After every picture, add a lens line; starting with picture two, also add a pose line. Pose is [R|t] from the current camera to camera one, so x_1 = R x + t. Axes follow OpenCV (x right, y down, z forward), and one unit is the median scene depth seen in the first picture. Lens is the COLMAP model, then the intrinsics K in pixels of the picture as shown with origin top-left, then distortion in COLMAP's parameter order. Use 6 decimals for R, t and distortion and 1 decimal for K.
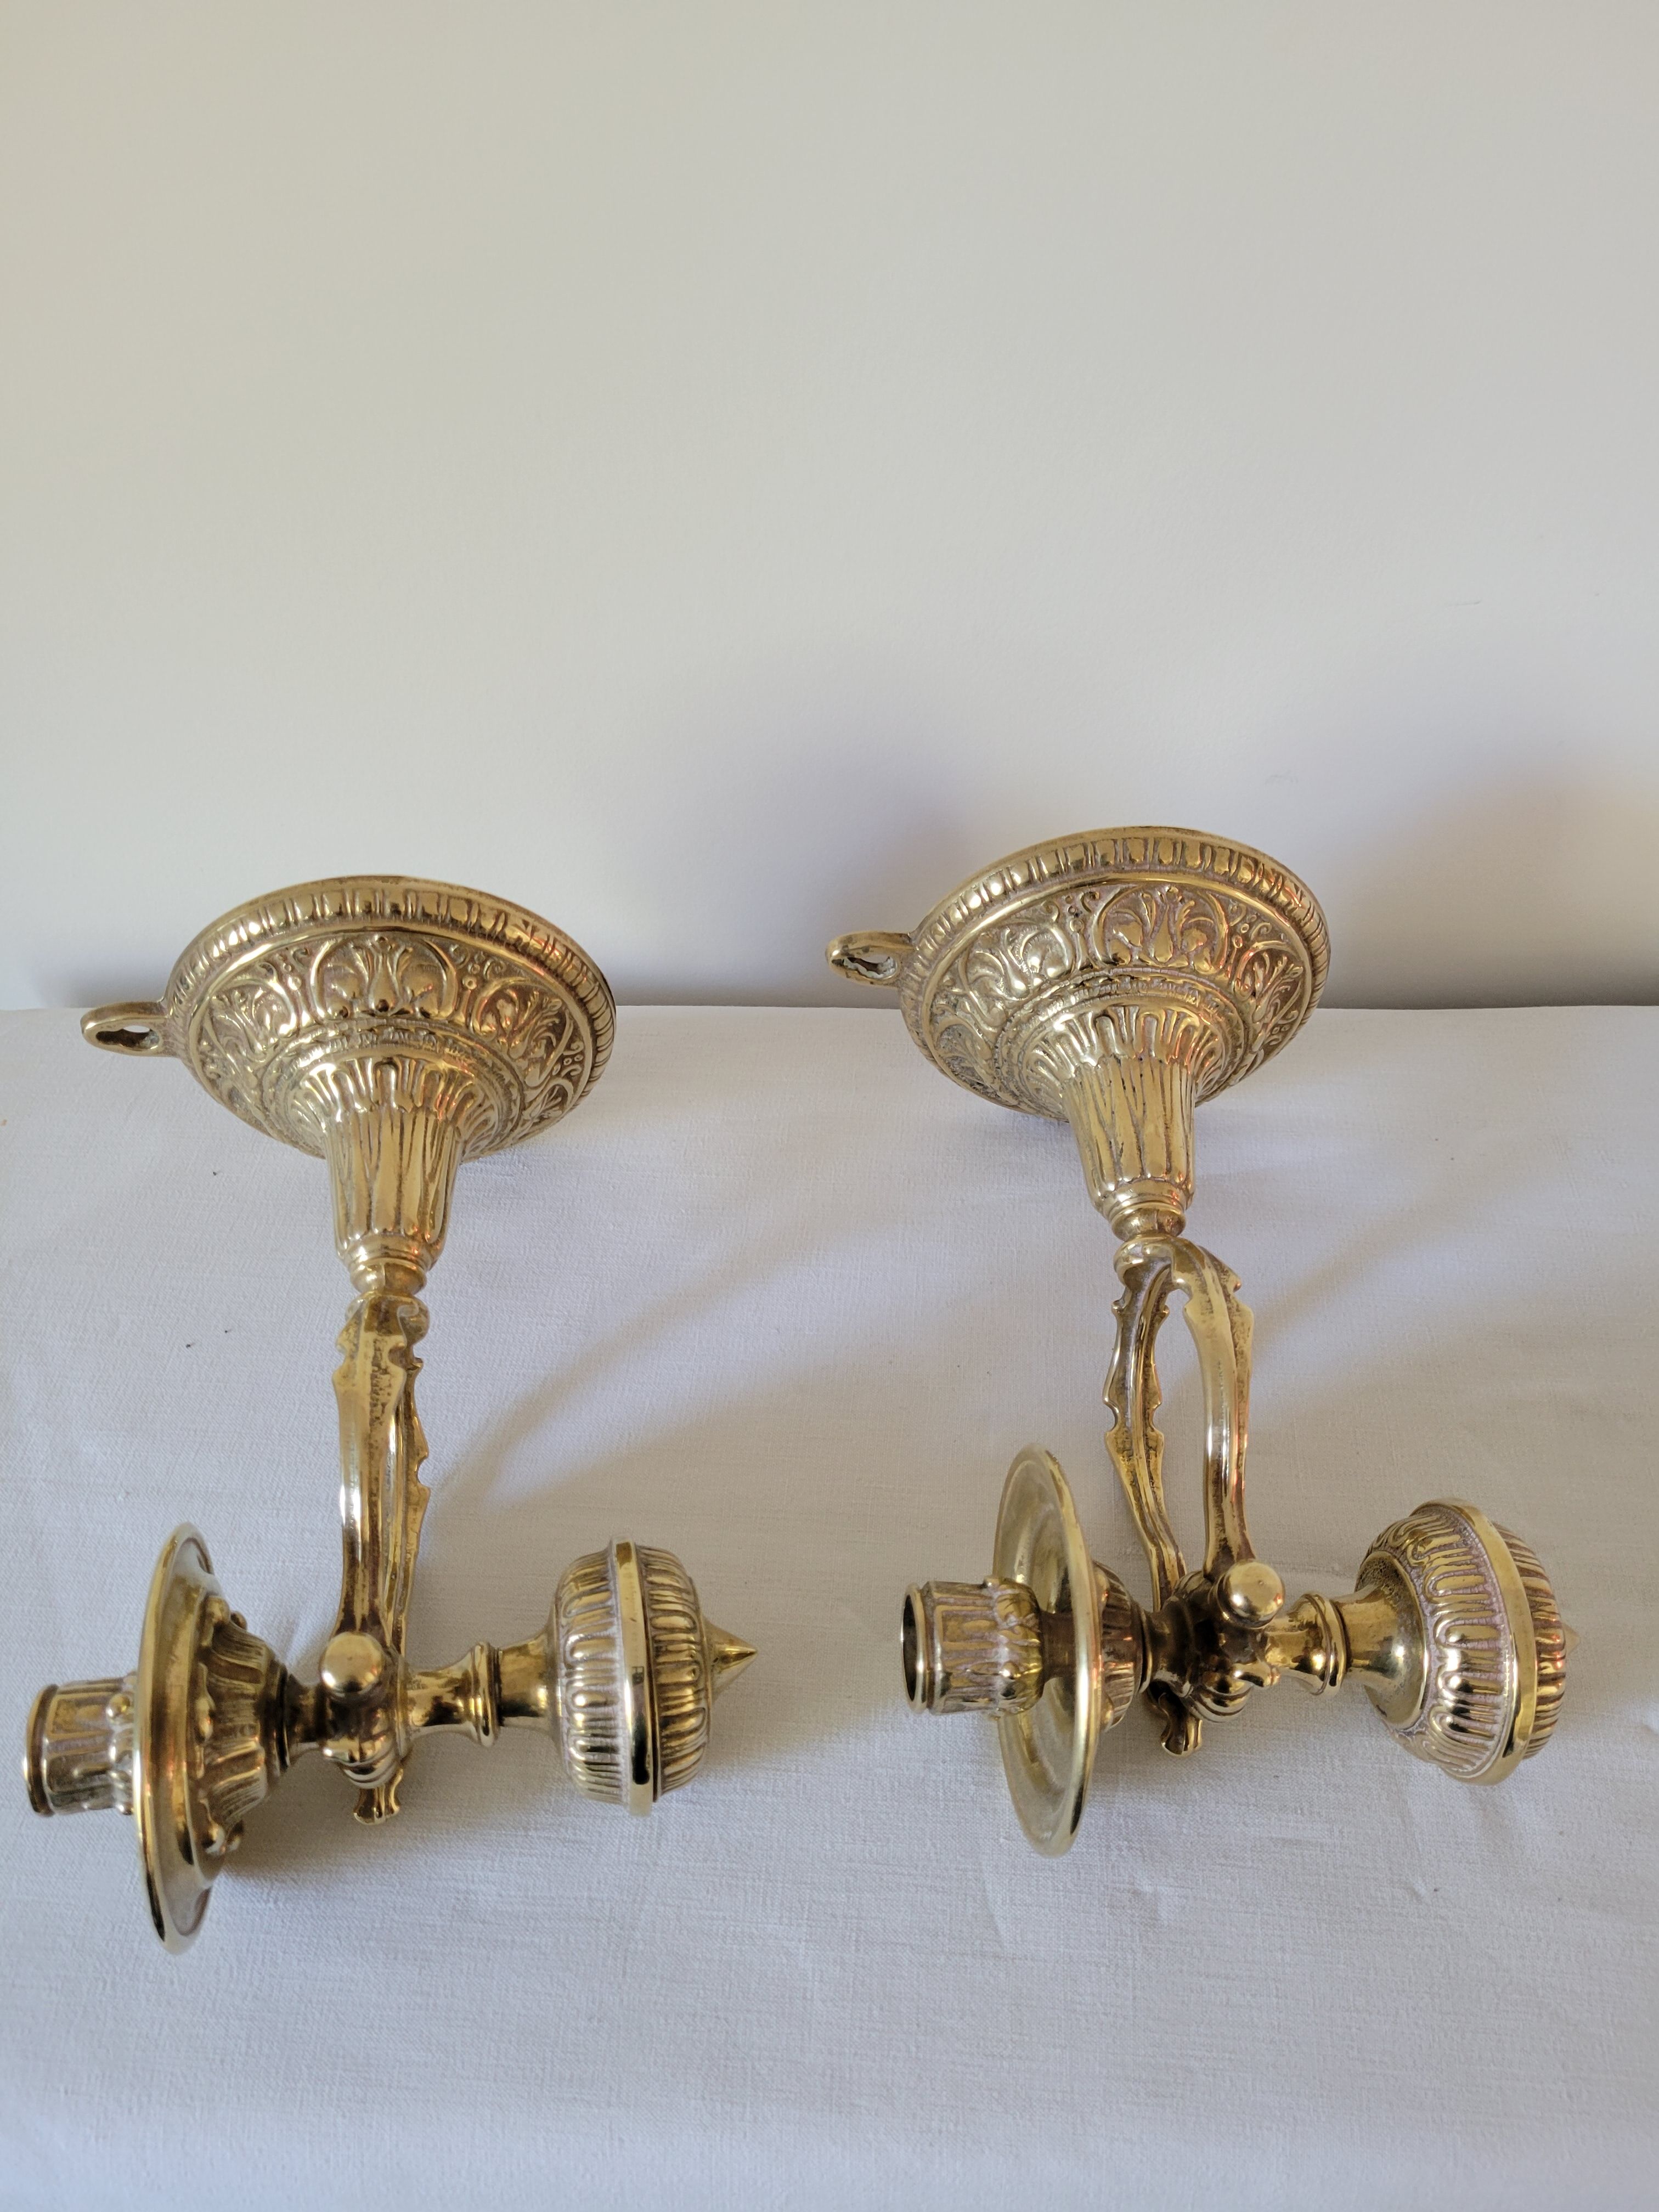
lens RADIAL K [[1701.4, 0, 829.0], [0, 1701.4, 1084.1], [0, 0, 1]] dist [0.042049, -0.039305]
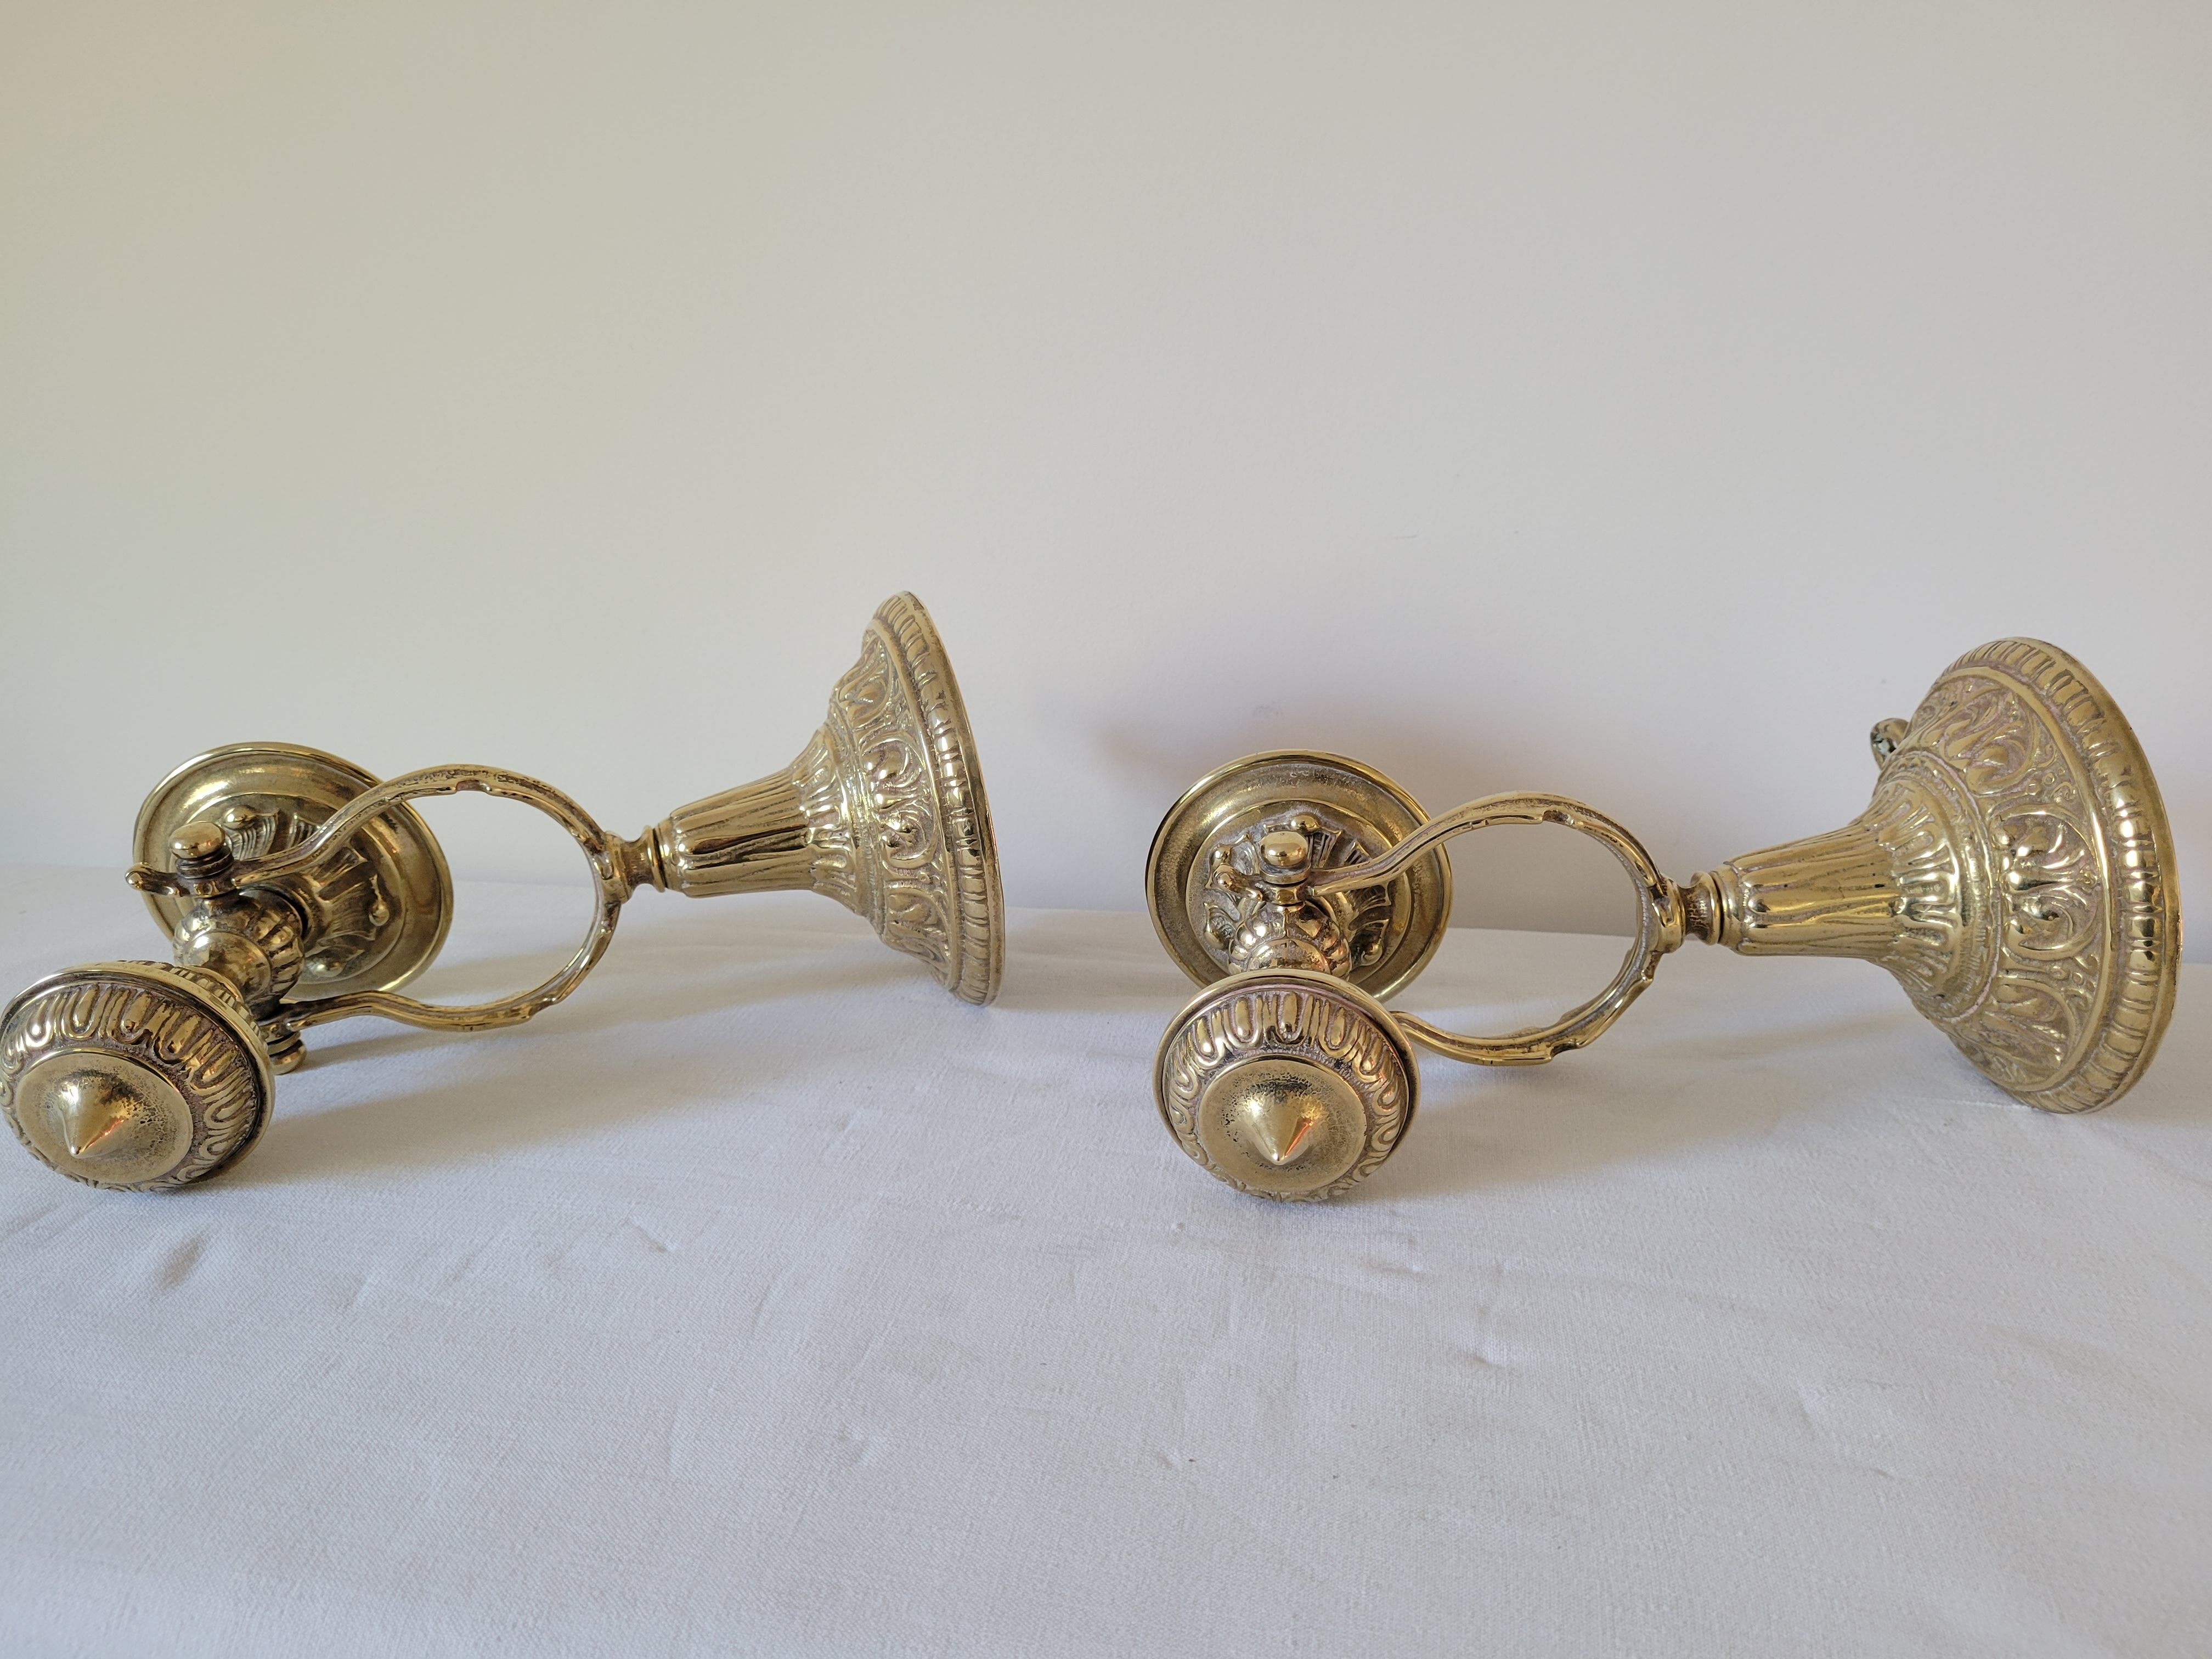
lens RADIAL K [[1701.4, 0, 1103.4], [0, 1701.4, 824.9], [0, 0, 1]] dist [0.042049, -0.039305]
pose [[0.995883, 0.060447, -0.067548, 0.354029], [-0.085106, 0.880026, -0.467239, 0.600726], [0.031200, 0.471064, 0.881547, 0.112472]]
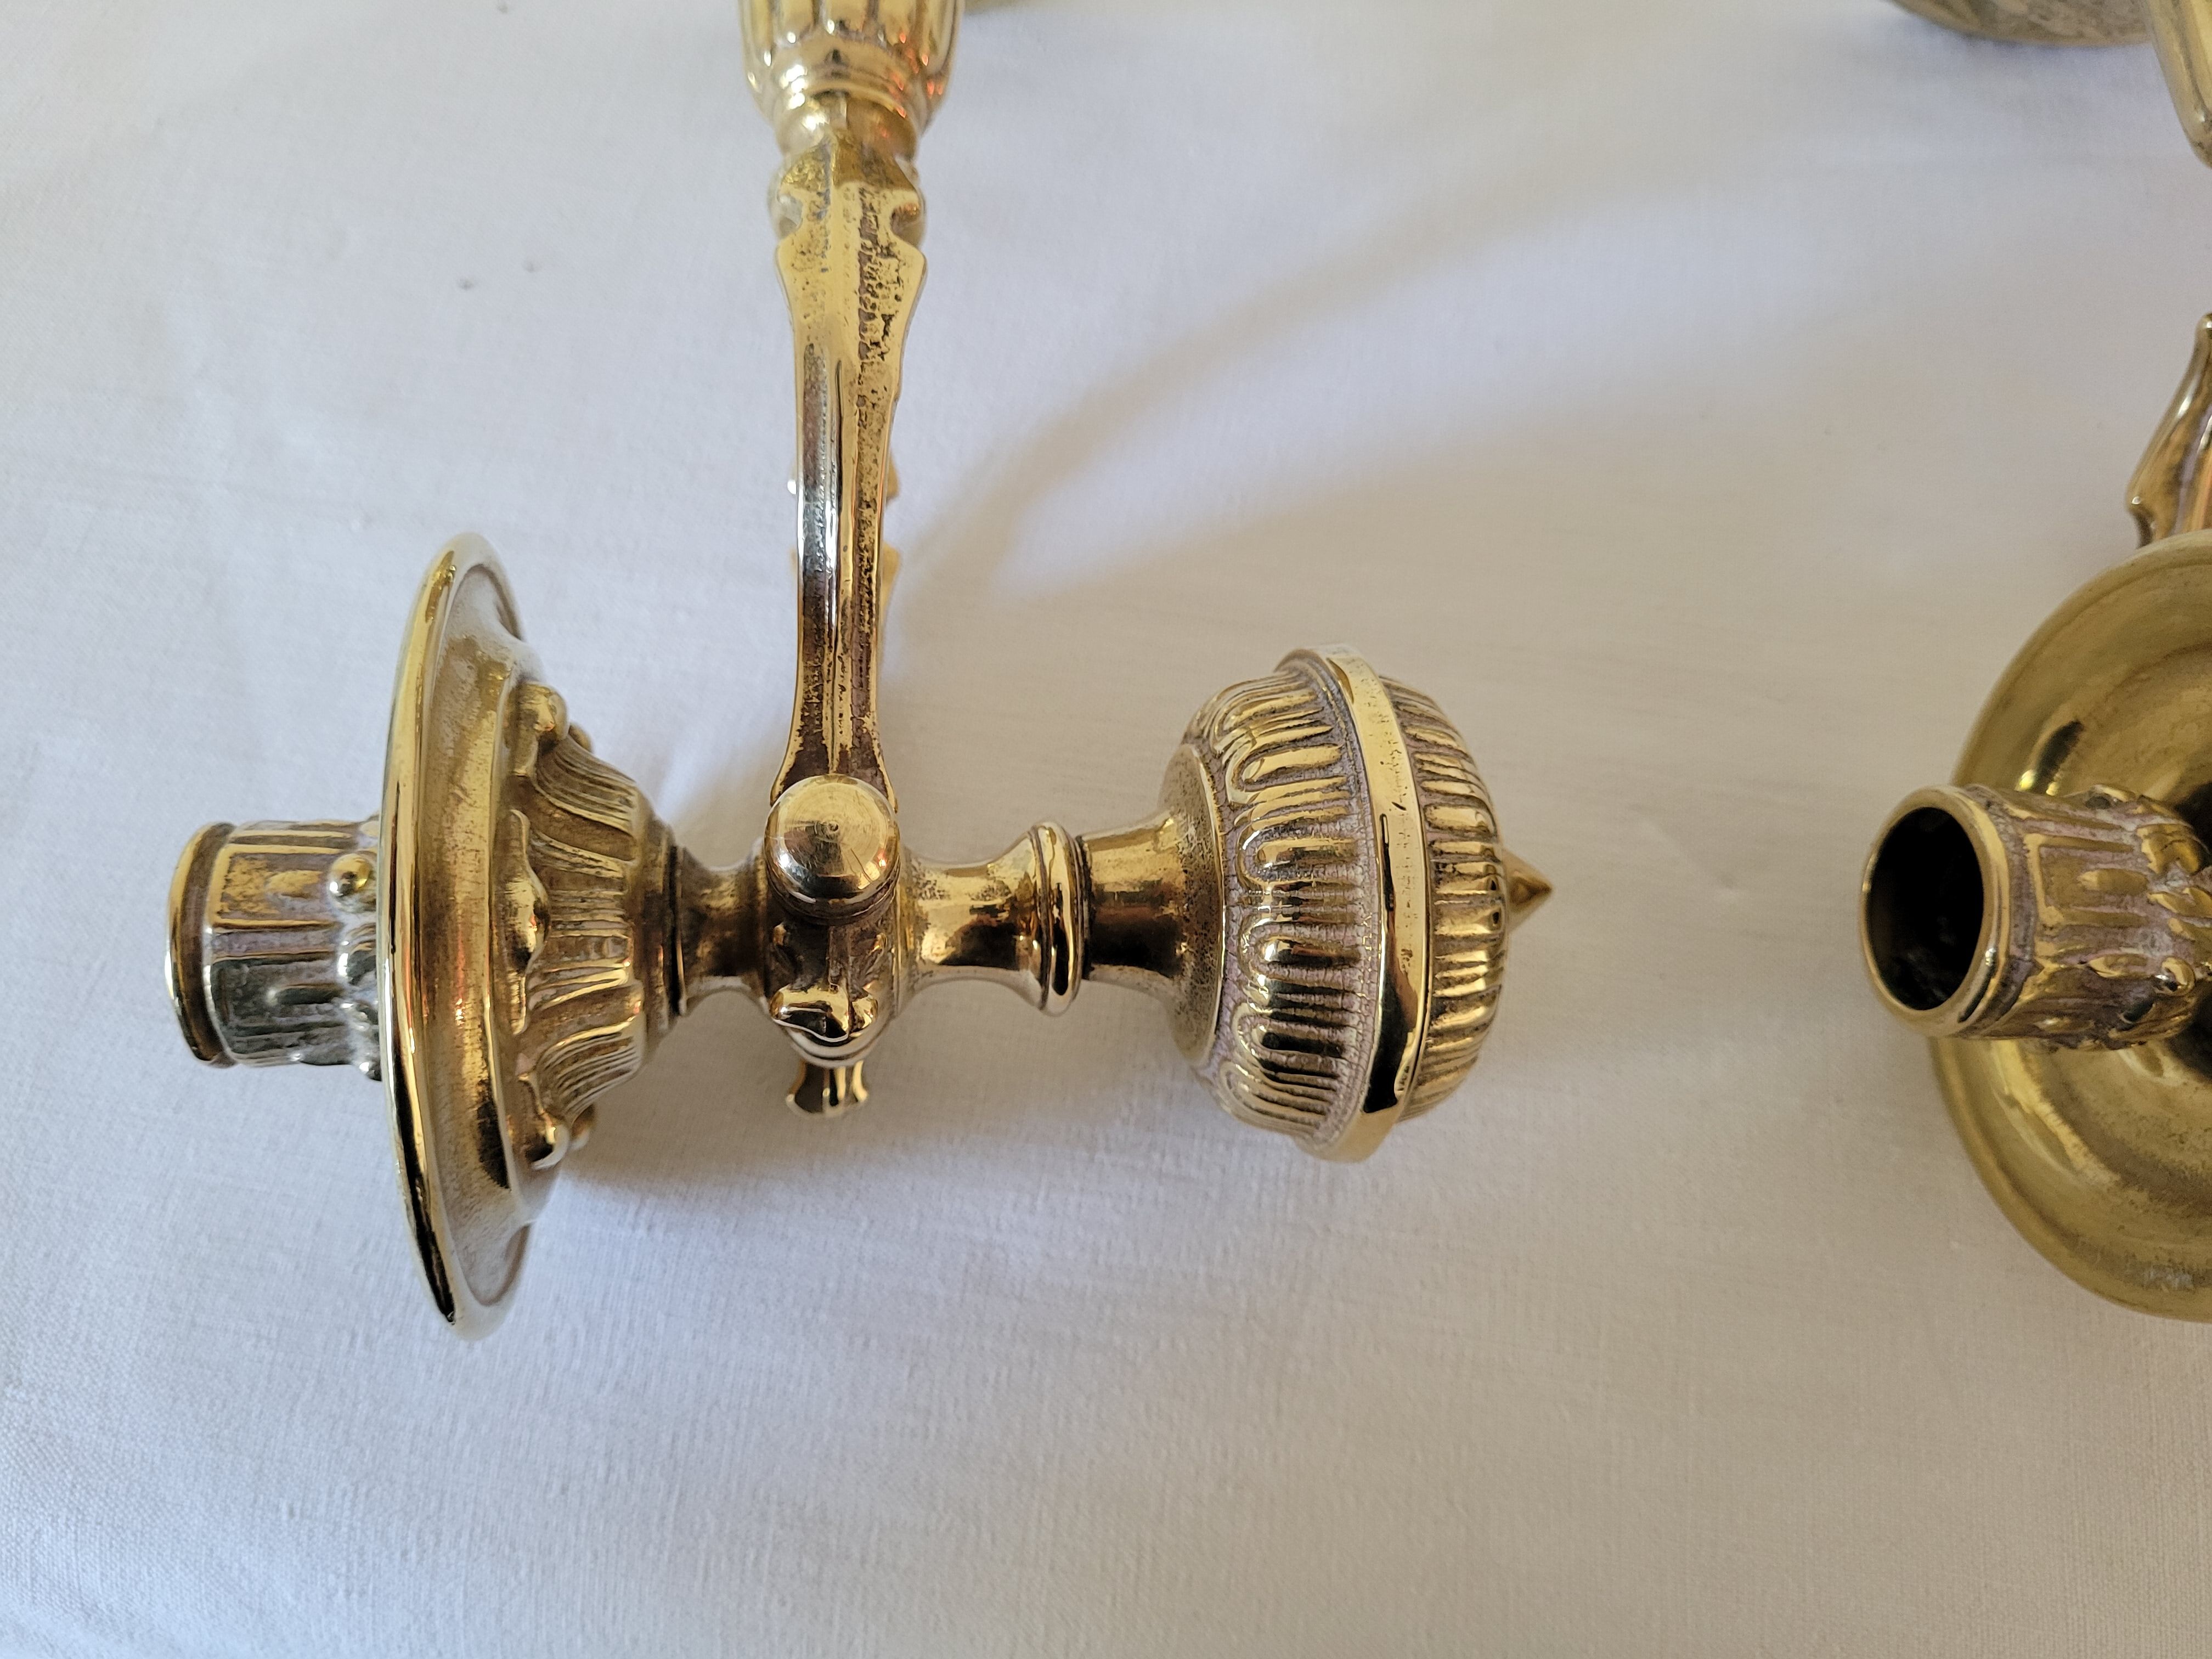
lens RADIAL K [[1753.8, 0, 1071.4], [0, 1753.8, 838.8], [0, 0, 1]] dist [-0.019108, 0.010697]
pose [[0.996131, 0.087692, -0.005793, -0.199183], [-0.081961, 0.950772, 0.298856, 0.179107], [0.031715, -0.297225, 0.954281, 0.514036]]
